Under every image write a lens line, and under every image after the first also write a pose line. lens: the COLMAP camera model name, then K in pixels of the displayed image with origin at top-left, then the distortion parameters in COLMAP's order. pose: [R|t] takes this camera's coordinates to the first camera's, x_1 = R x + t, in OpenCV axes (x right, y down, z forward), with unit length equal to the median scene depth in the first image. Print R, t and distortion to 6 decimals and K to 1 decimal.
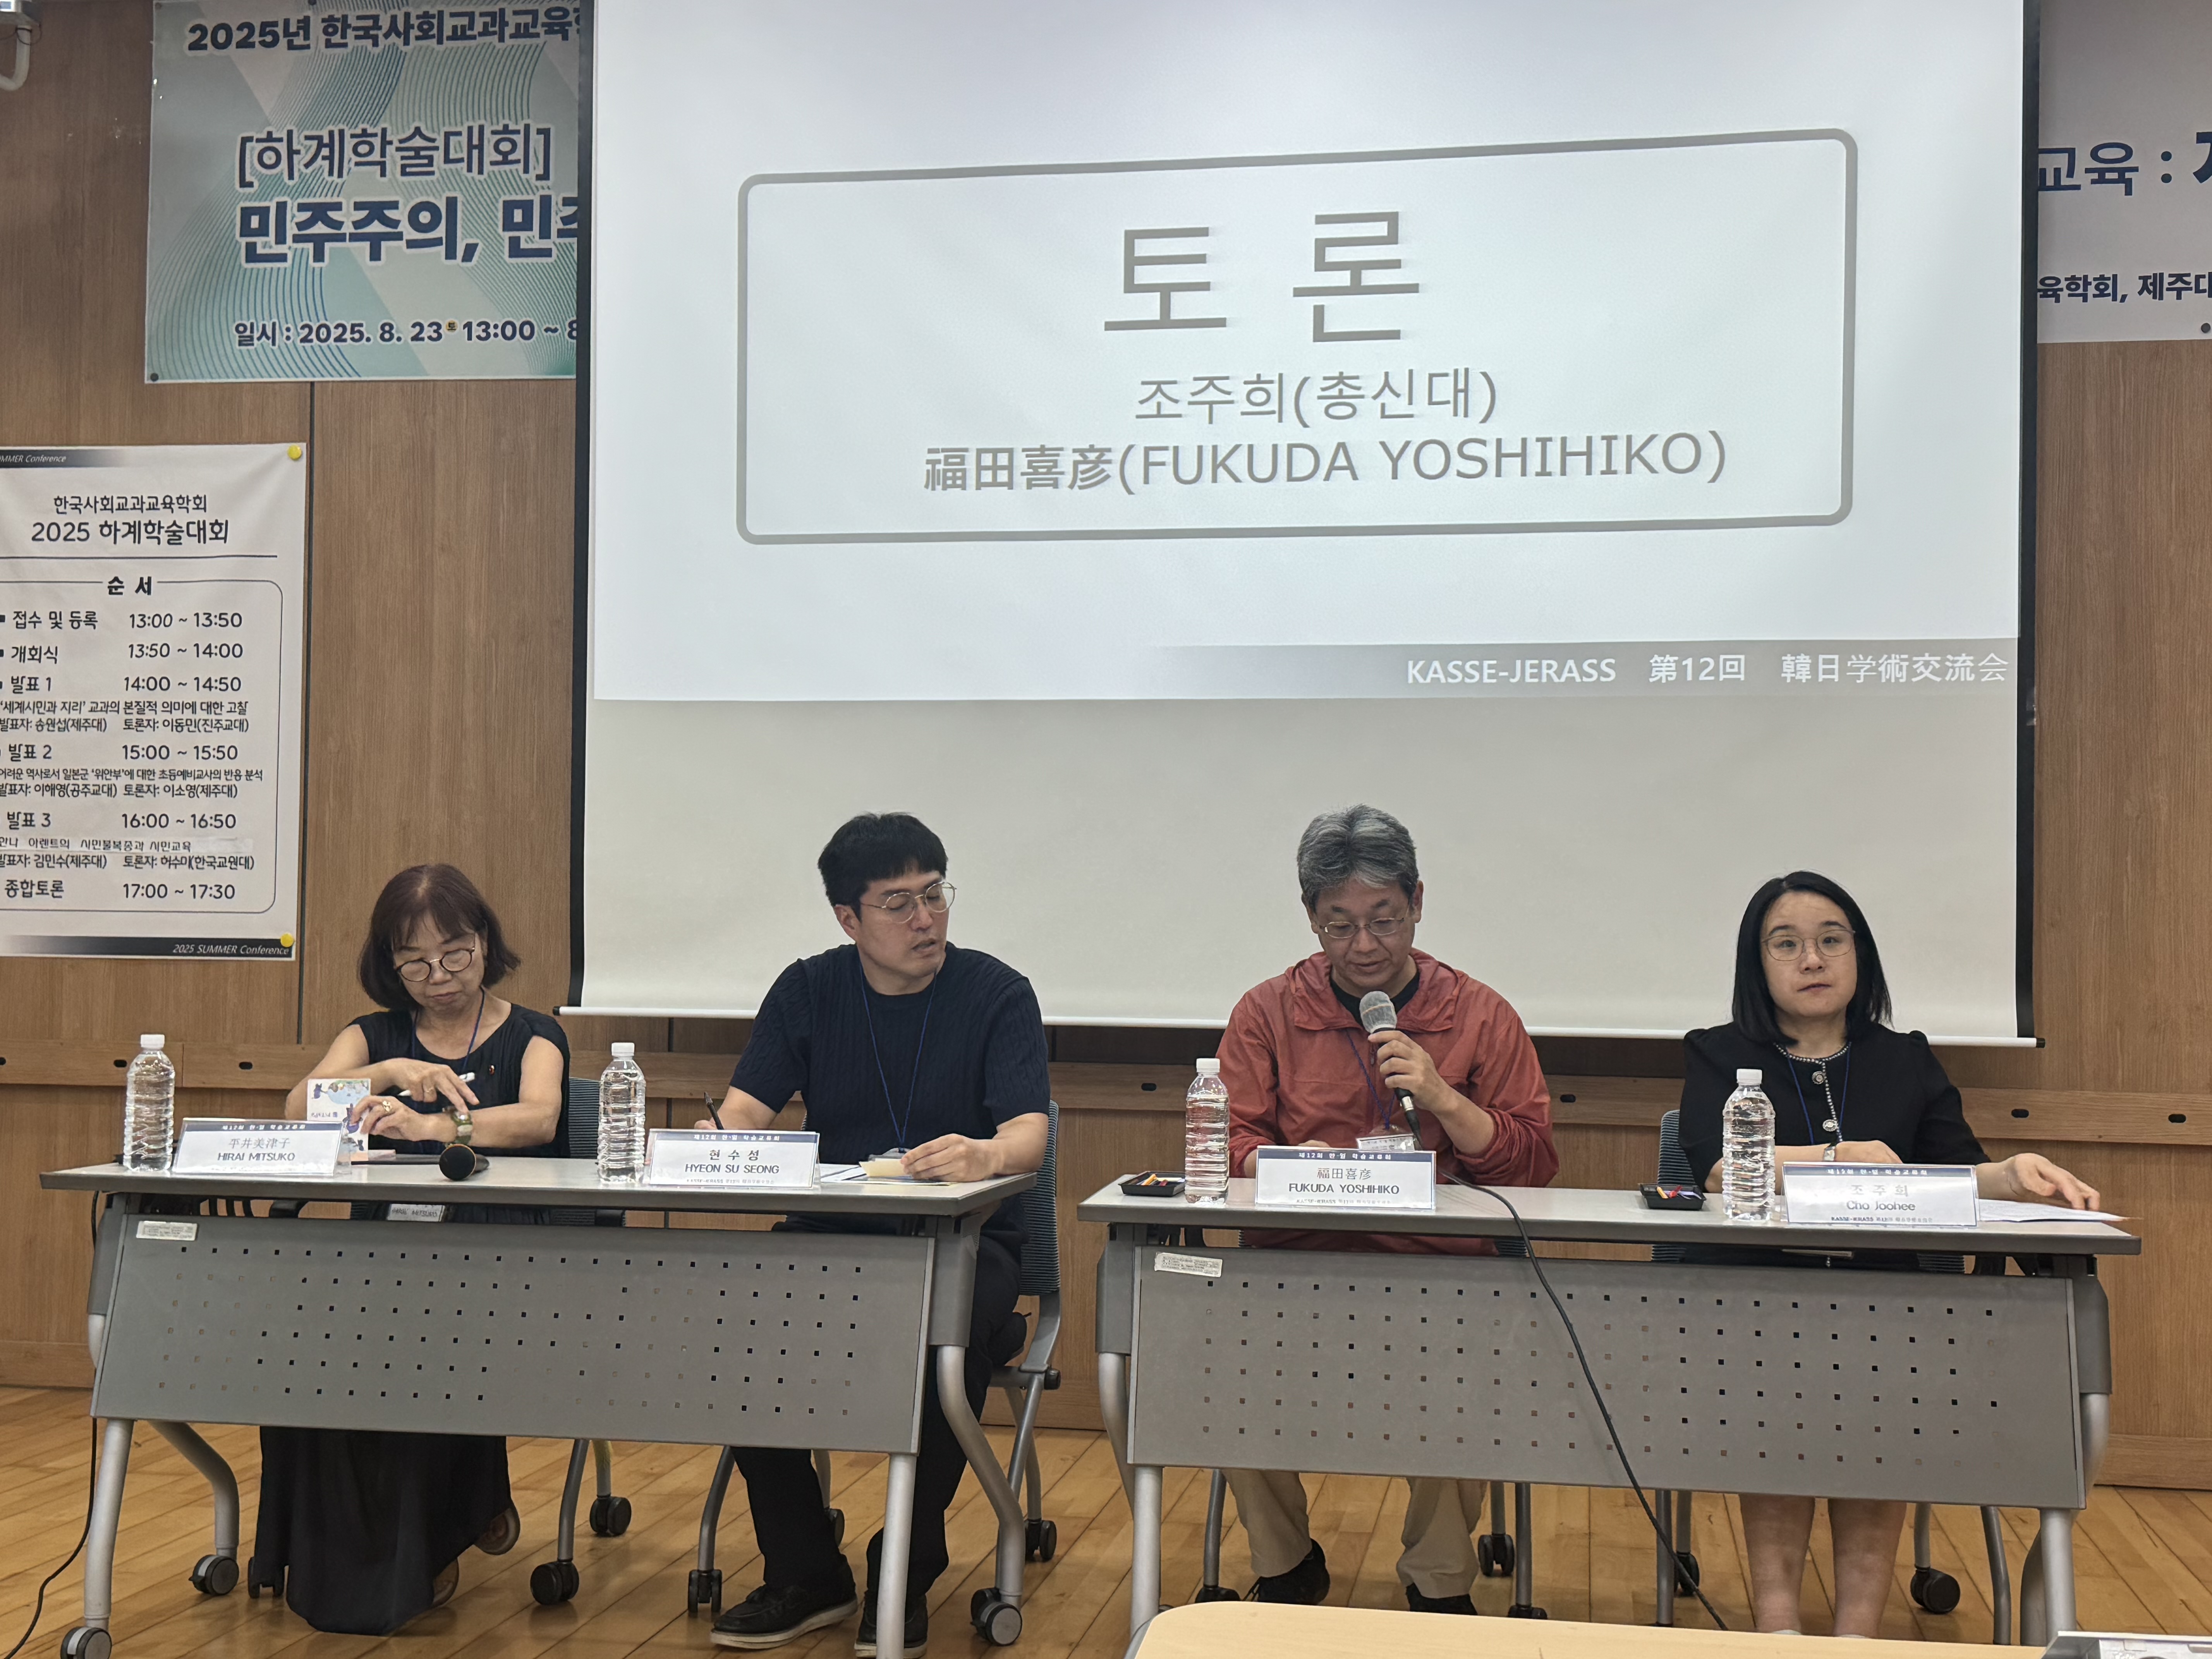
lens RADIAL K [[2745.0, 0, 1118.1], [0, 2745.0, 819.5], [0, 0, 1]] dist [0.075614, 0.000000]
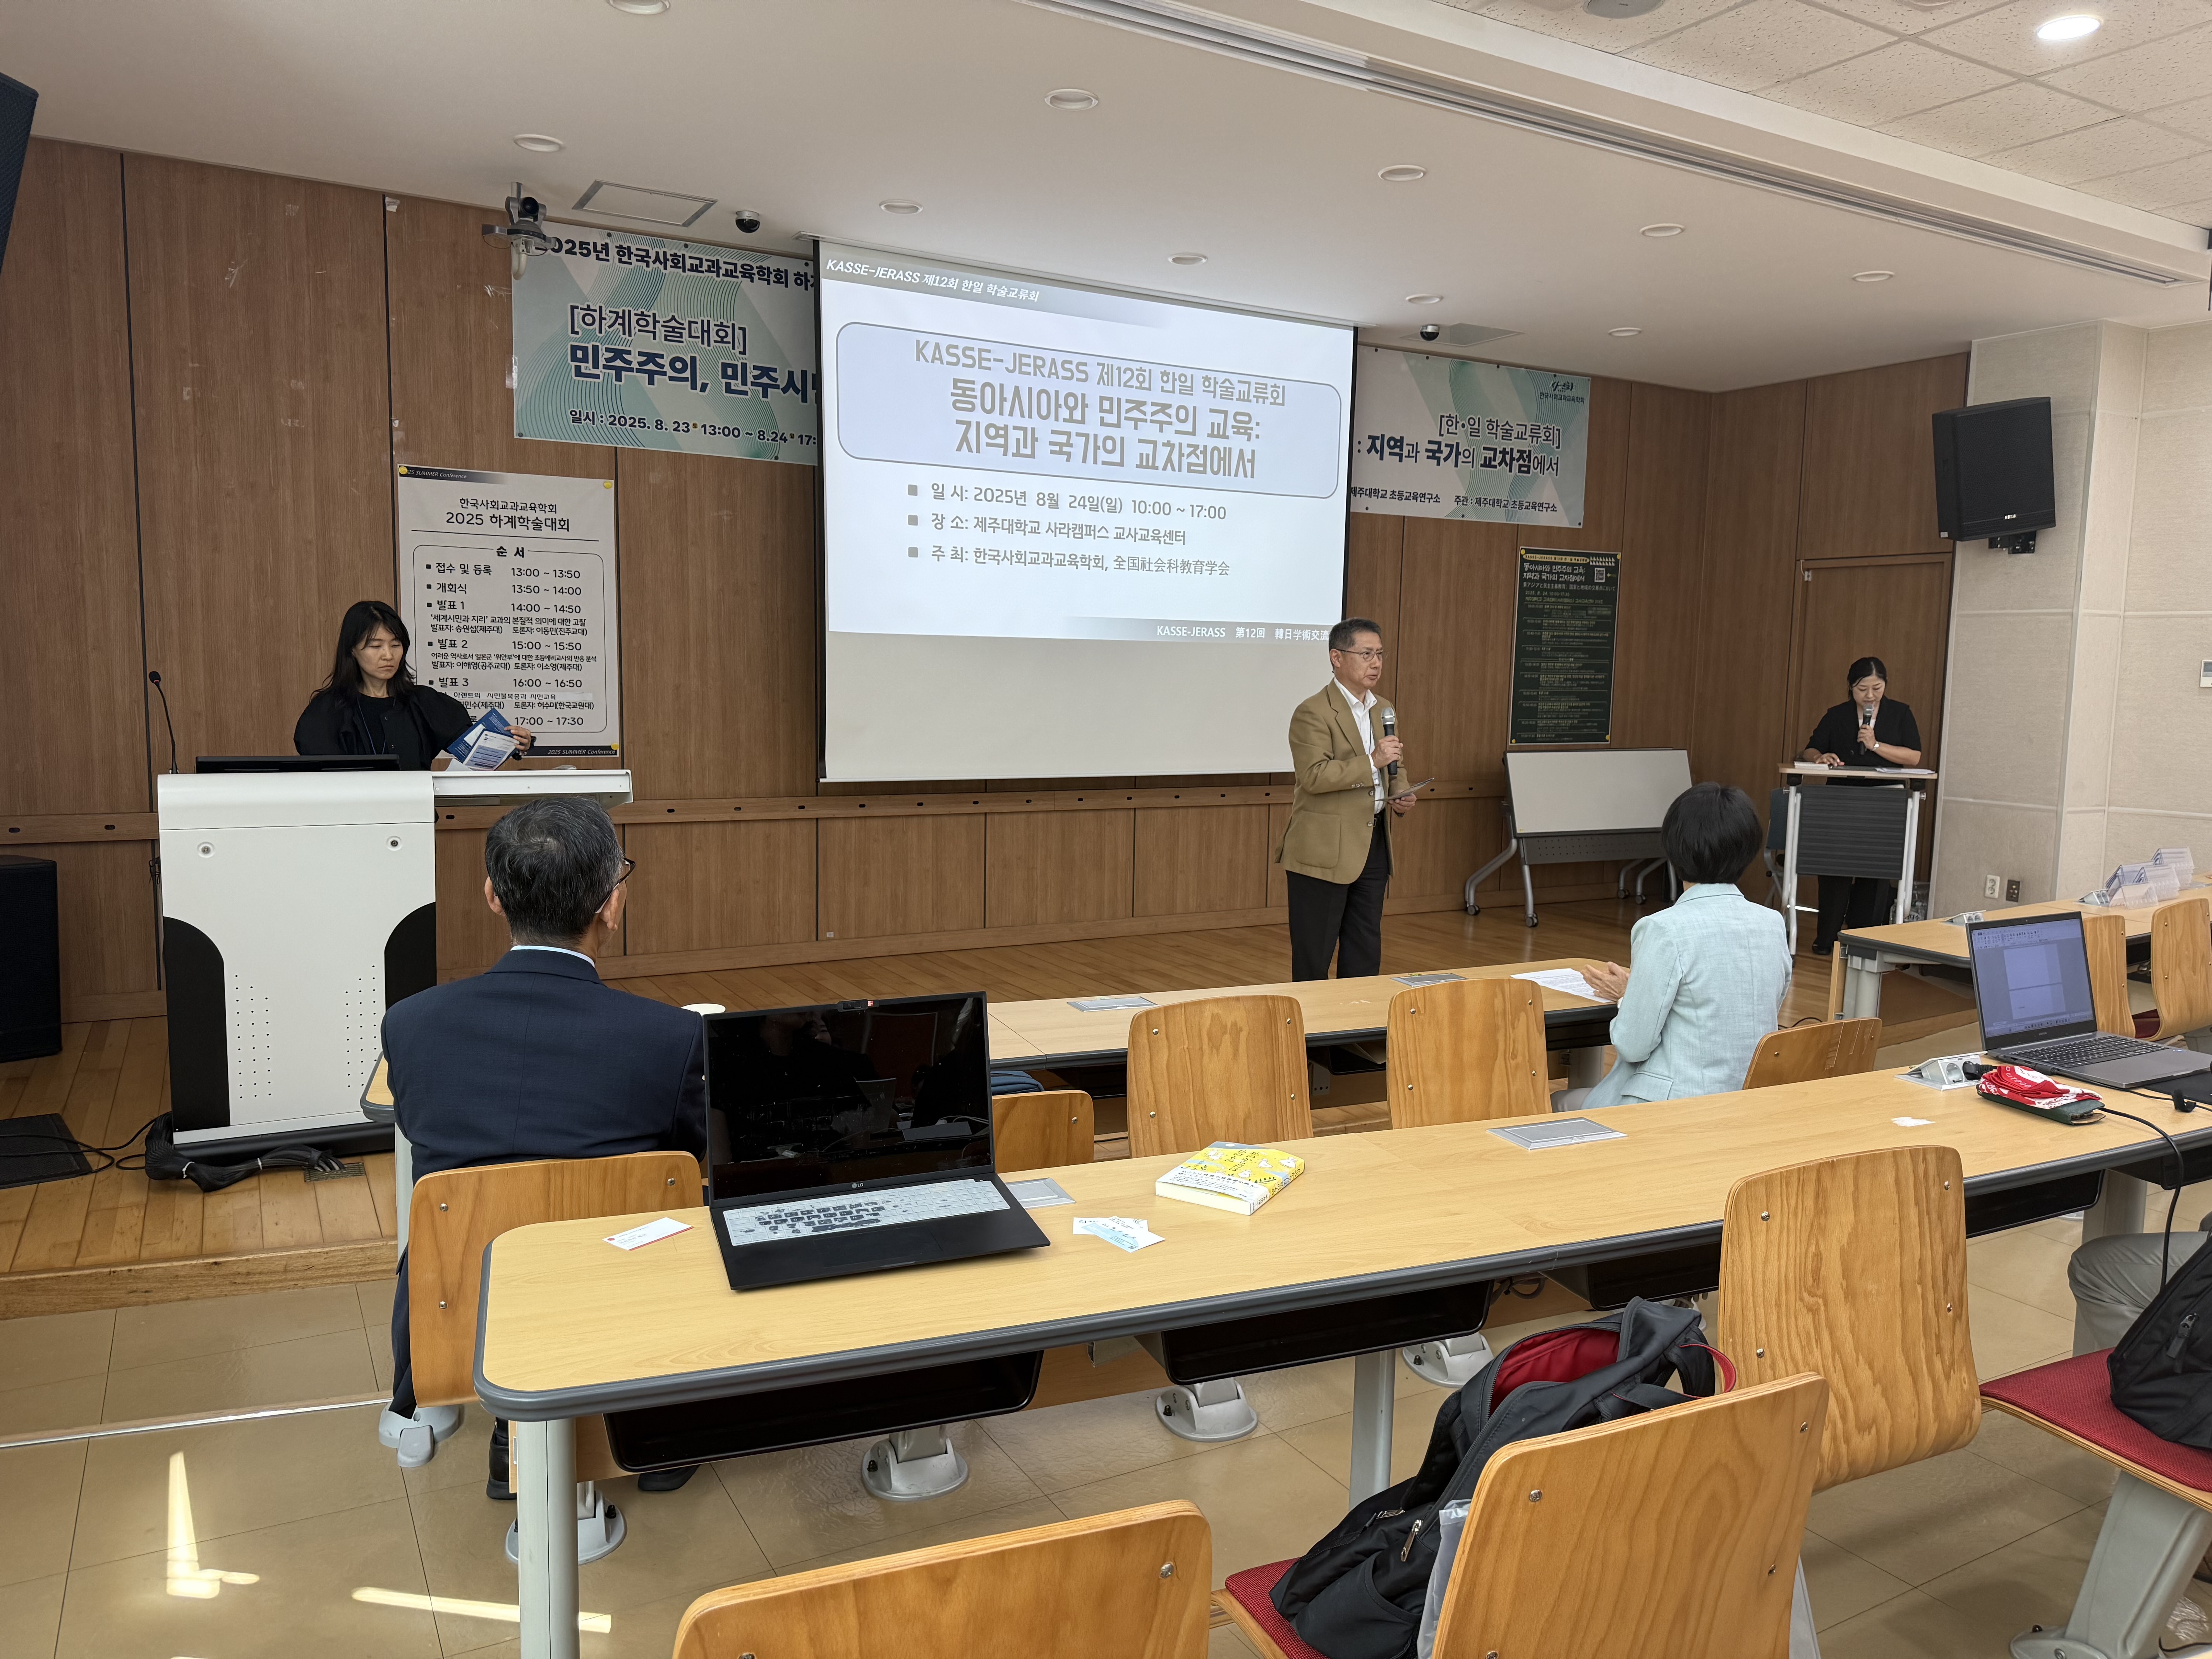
lens RADIAL K [[1538.9, 0, 1108.2], [0, 1538.9, 830.6], [0, 0, 1]] dist [0.048054, -0.063357]
pose [[0.771505, -0.065595, 0.632833, -0.716649], [-0.033239, 0.989157, 0.143051, -0.062793], [-0.635355, -0.131400, 0.760959, -0.041791]]
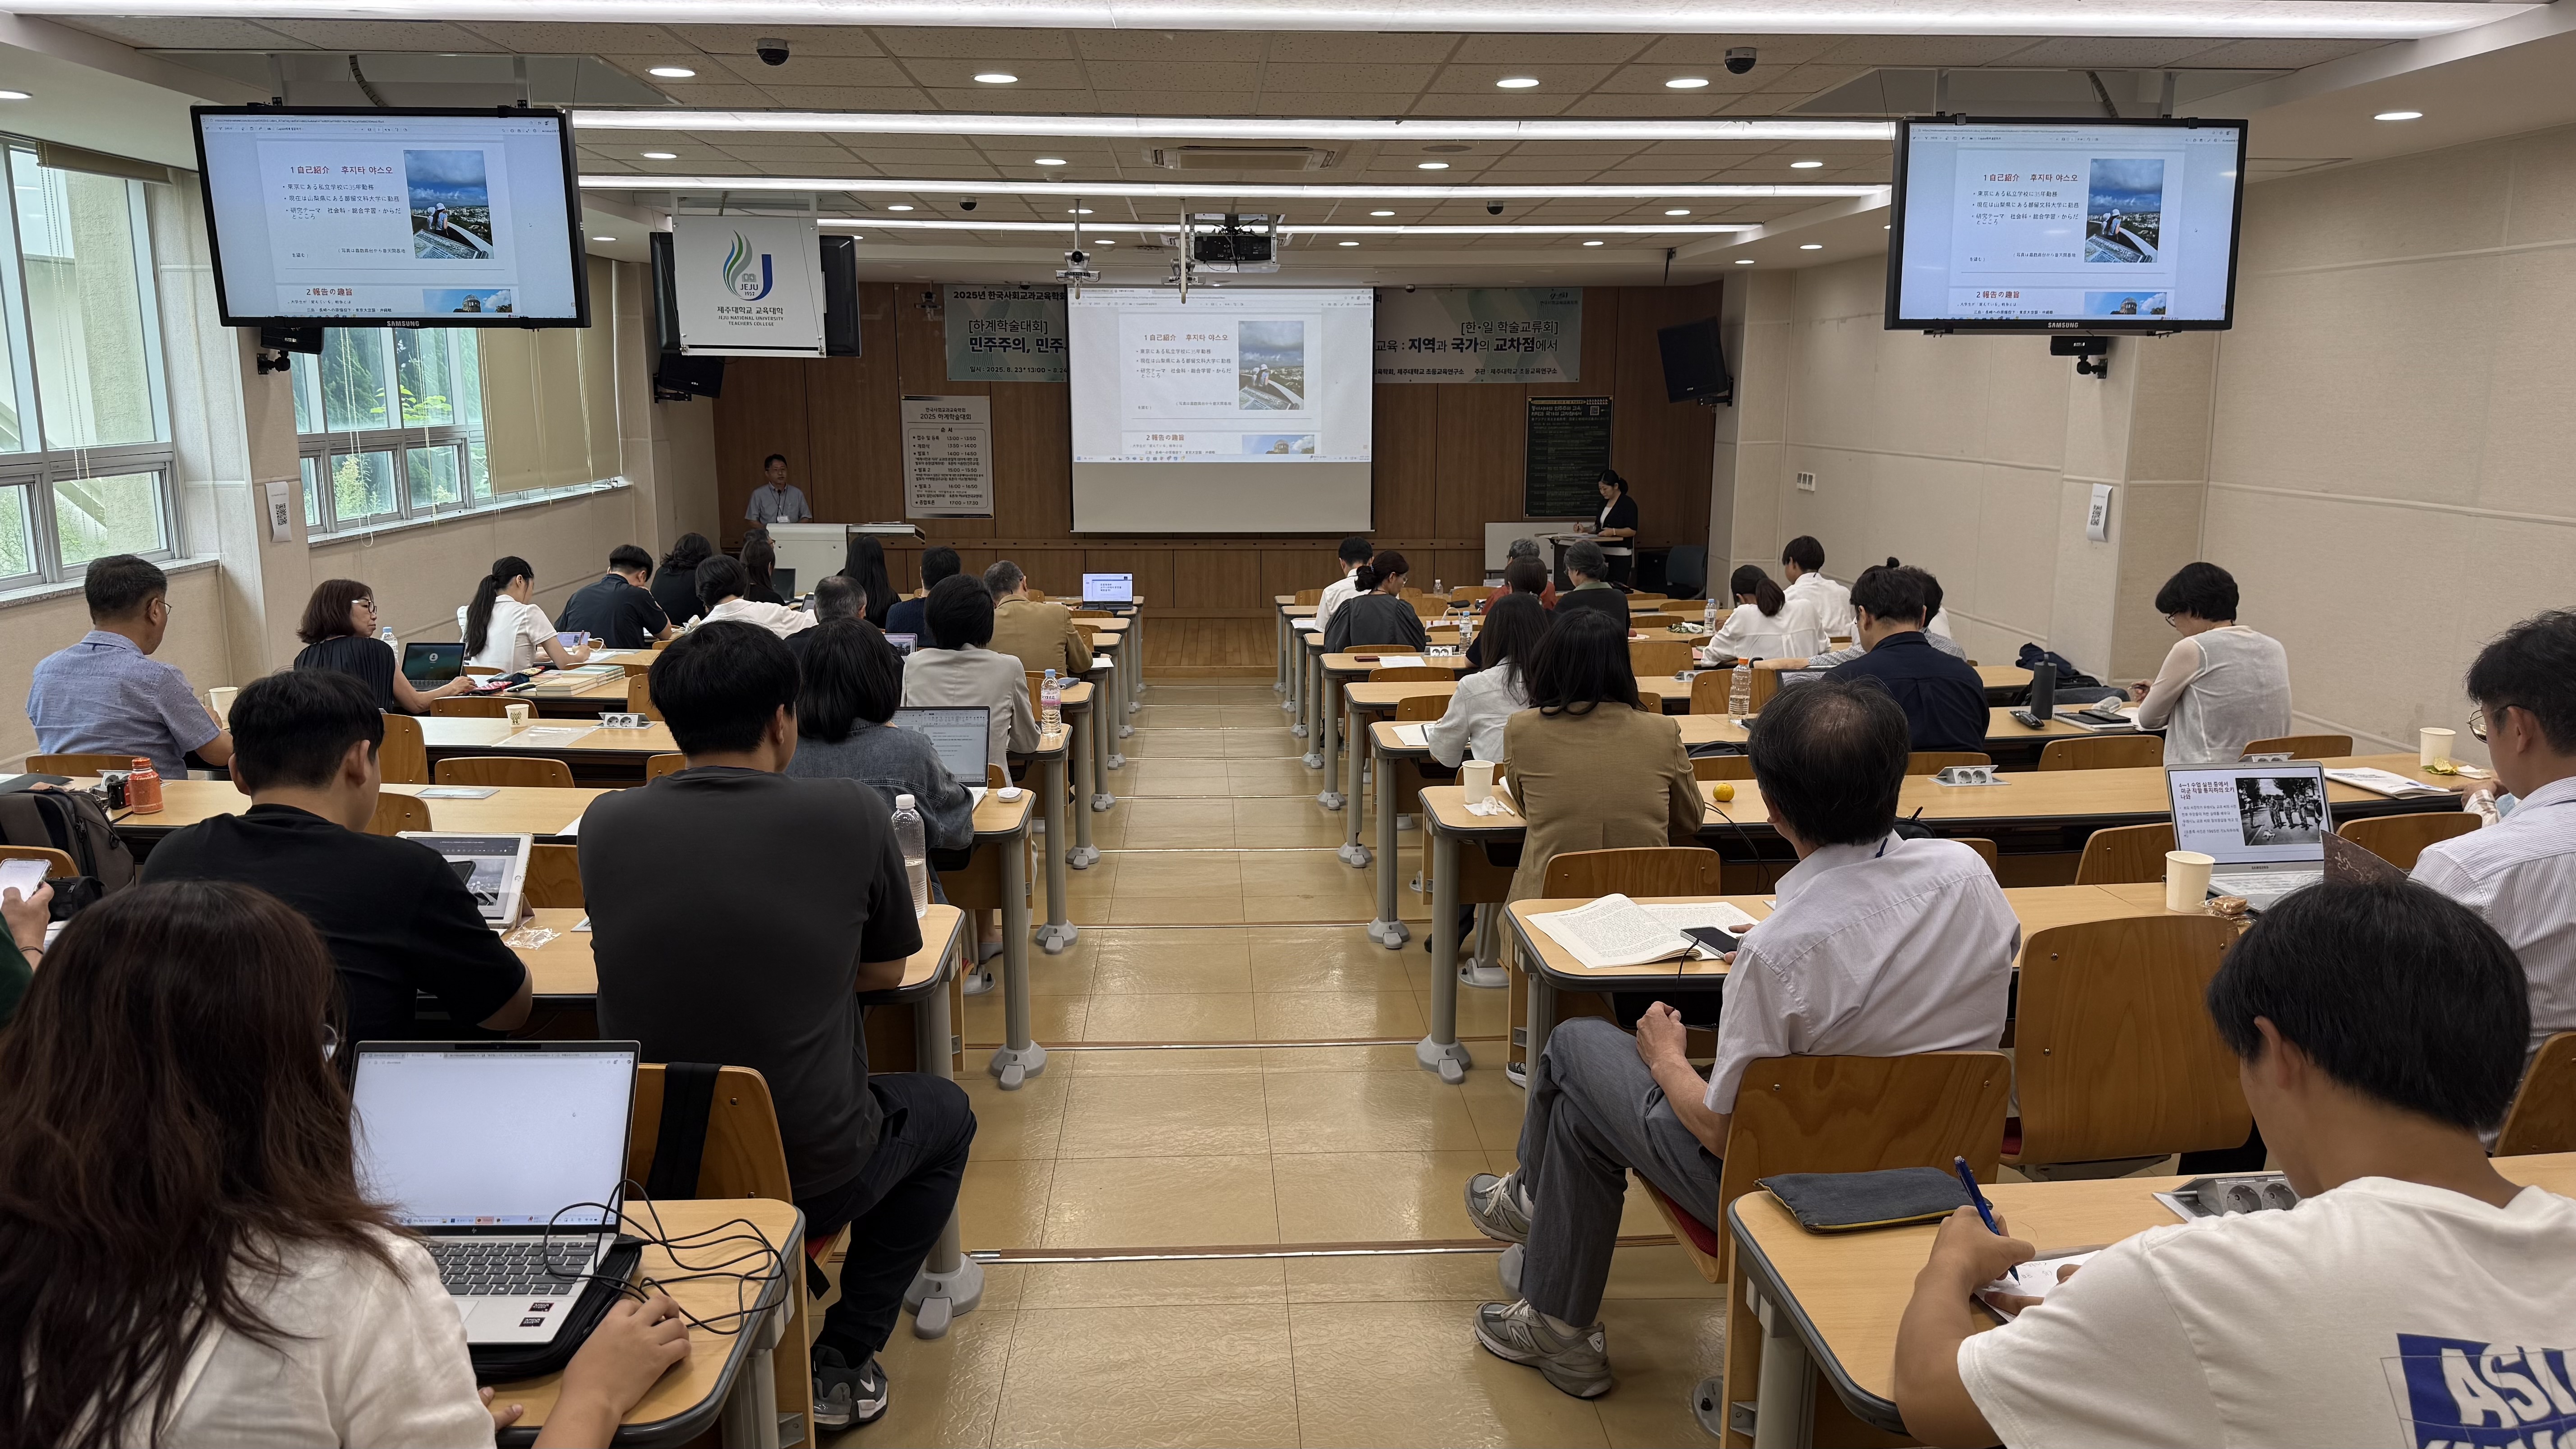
lens RADIAL K [[1839.3, 0, 1296.0], [0, 1839.3, 763.9], [0, 0, 1]] dist [0.112569, -0.100942]
pose [[0.973346, -0.055212, 0.222599, -0.501807], [0.002245, 0.972837, 0.231481, -0.244593], [-0.229333, -0.224811, 0.947030, -1.940270]]
